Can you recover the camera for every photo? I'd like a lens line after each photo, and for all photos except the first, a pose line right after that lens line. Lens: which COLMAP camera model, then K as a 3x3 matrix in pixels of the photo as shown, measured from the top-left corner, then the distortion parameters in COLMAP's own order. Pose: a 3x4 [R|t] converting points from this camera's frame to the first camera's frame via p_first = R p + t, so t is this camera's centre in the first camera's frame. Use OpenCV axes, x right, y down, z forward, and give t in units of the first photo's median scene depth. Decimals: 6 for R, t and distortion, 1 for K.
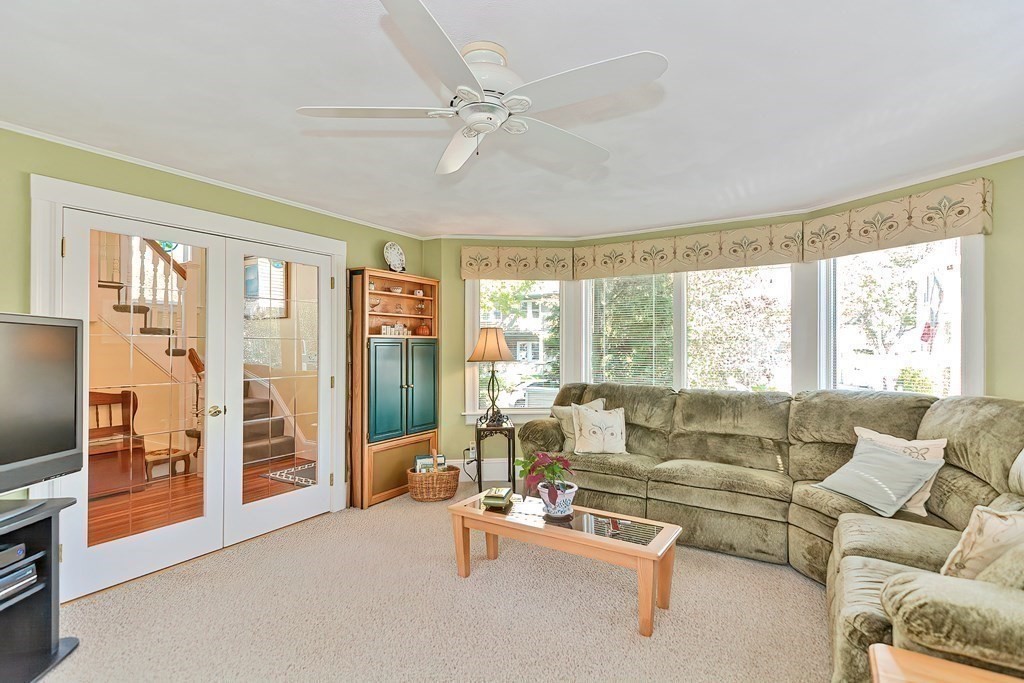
lens RADIAL K [[488.2, 0, 512.2], [0, 488.2, 345.6], [0, 0, 1]] dist [0.005830, -0.001834]
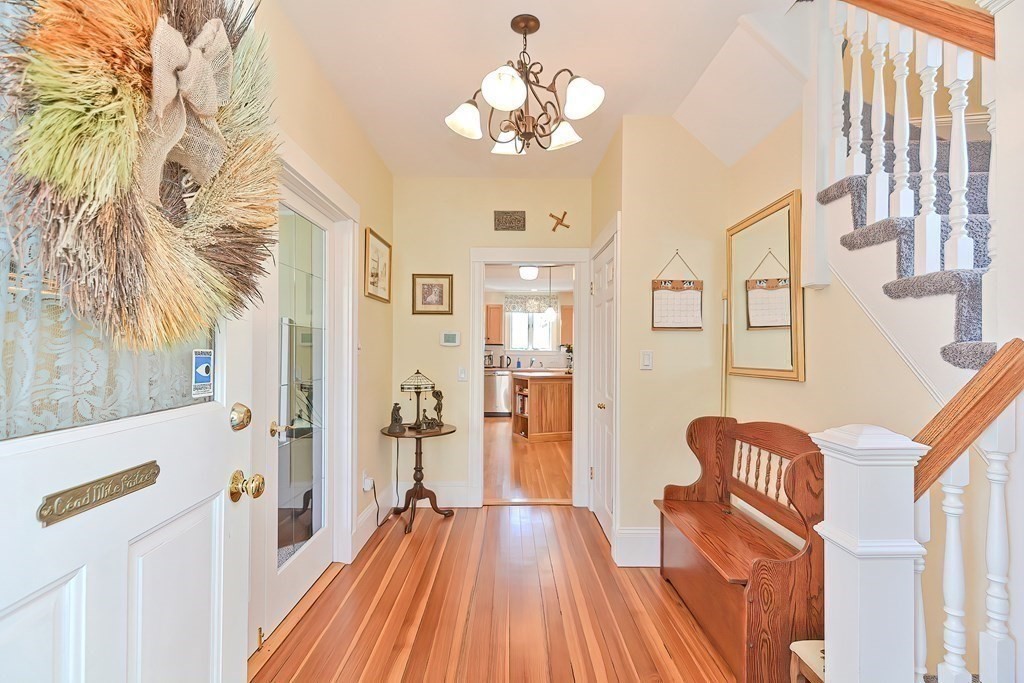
lens RADIAL K [[488.2, 0, 512.2], [0, 488.2, 345.6], [0, 0, 1]] dist [0.005830, -0.001834]
pose [[-0.848437, -0.014594, -0.529095, -0.416124], [-0.009111, 0.999874, -0.012970, 0.016381], [0.529217, -0.006184, -0.848464, 1.362349]]
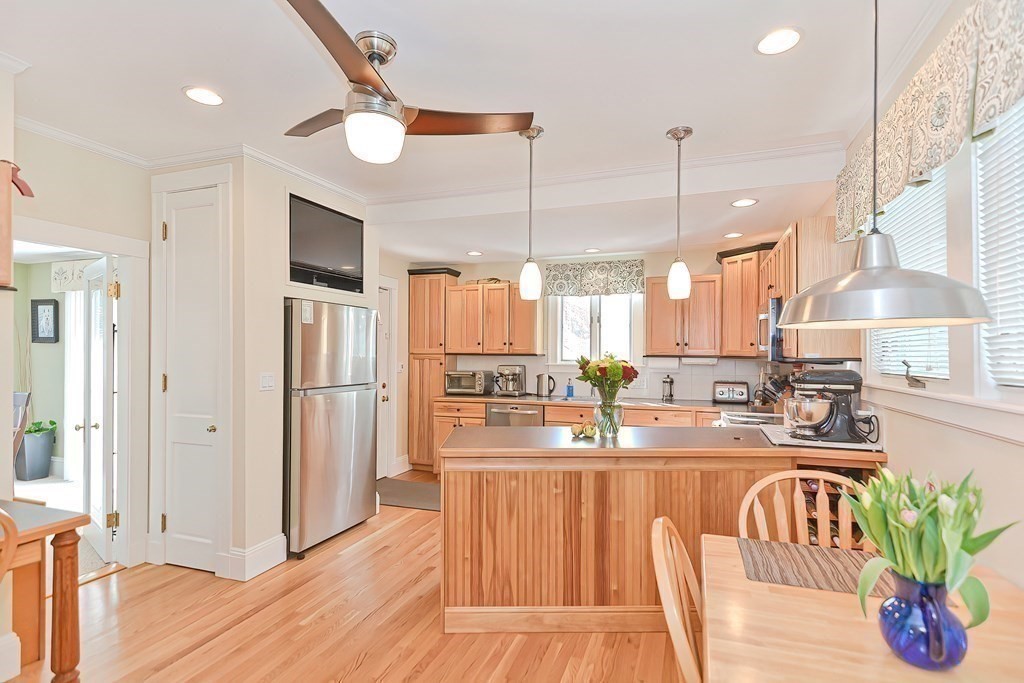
lens RADIAL K [[491.2, 0, 521.2], [0, 491.2, 353.6], [0, 0, 1]] dist [0.004213, -0.001229]
pose [[-0.978436, -0.008239, -0.206388, -1.309754], [-0.008028, 0.999966, -0.001861, -0.018328], [0.206396, -0.000164, -0.978468, 0.604255]]
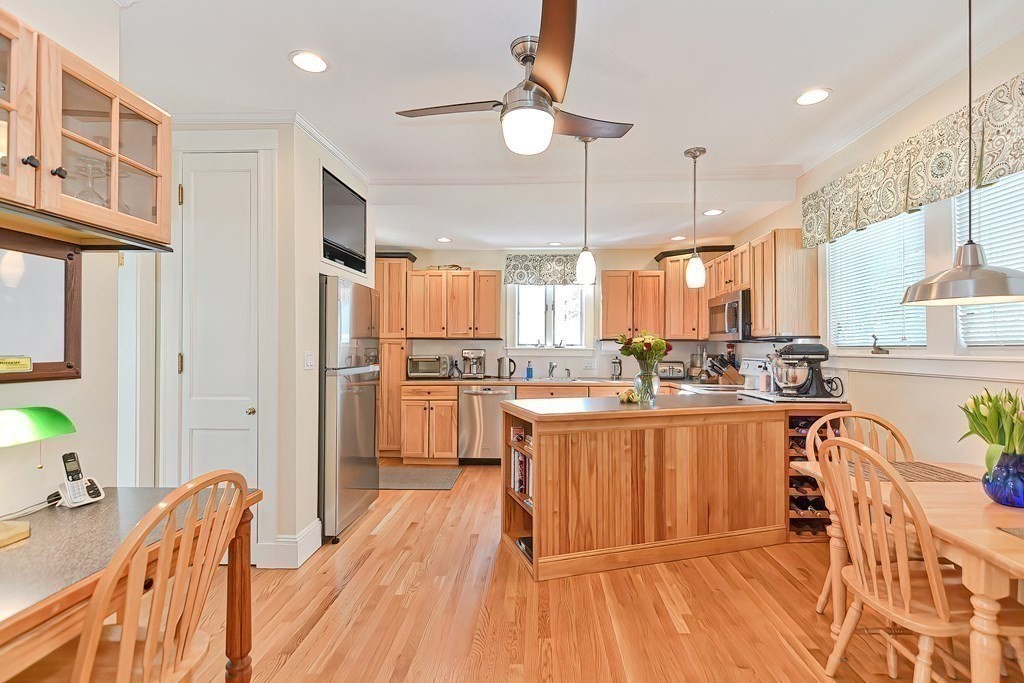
lens RADIAL K [[488.2, 0, 512.2], [0, 488.2, 345.6], [0, 0, 1]] dist [0.005830, -0.001834]
pose [[-0.878341, -0.007390, -0.477977, -0.993361], [-0.005450, 0.999970, -0.005447, 0.007554], [0.478003, -0.002179, -0.878356, 0.561717]]
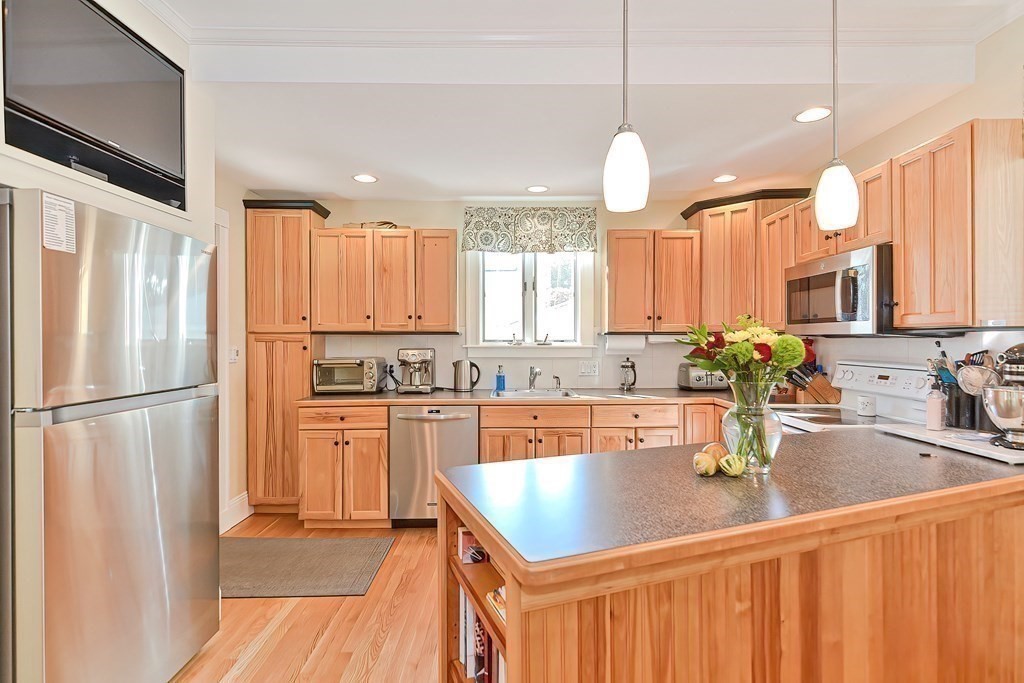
lens RADIAL K [[502.5, 0, 511.9], [0, 502.5, 342.9], [0, 0, 1]] dist [0.008238, -0.001267]
pose [[-0.850354, 0.003311, -0.526201, -1.213305], [0.000709, 0.999986, 0.005148, -0.004410], [0.526211, 0.004005, -0.850345, 0.194898]]
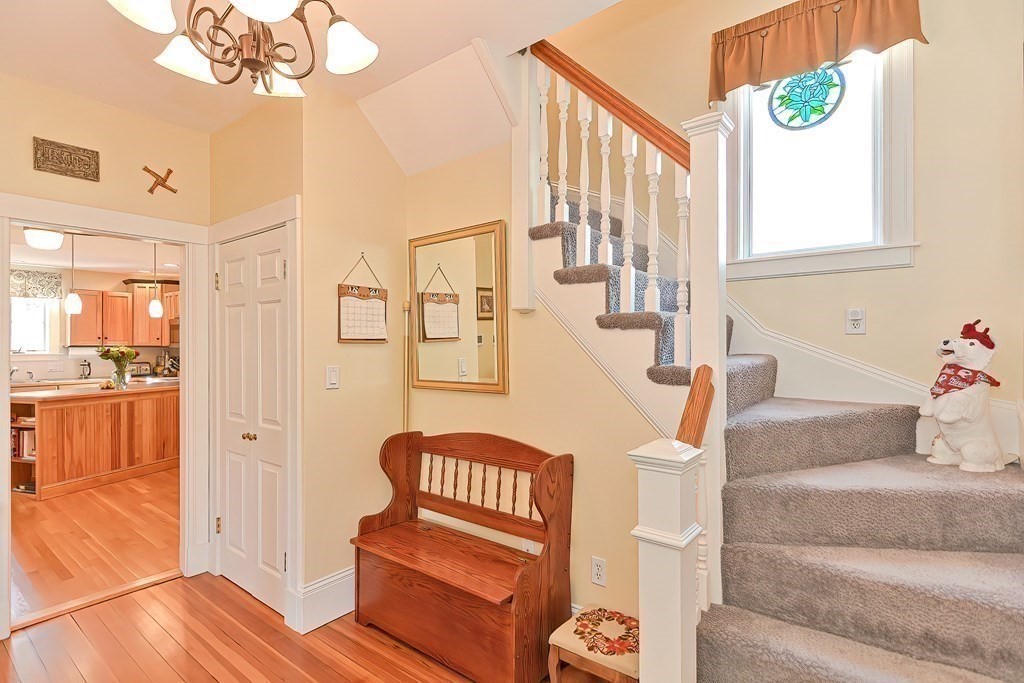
lens RADIAL K [[502.5, 0, 511.9], [0, 502.5, 342.9], [0, 0, 1]] dist [0.008238, -0.001267]
pose [[-0.119838, -0.006580, -0.992772, -0.363807], [0.003401, 0.999969, -0.007038, -0.011866], [0.992788, -0.004220, -0.119812, 1.155018]]
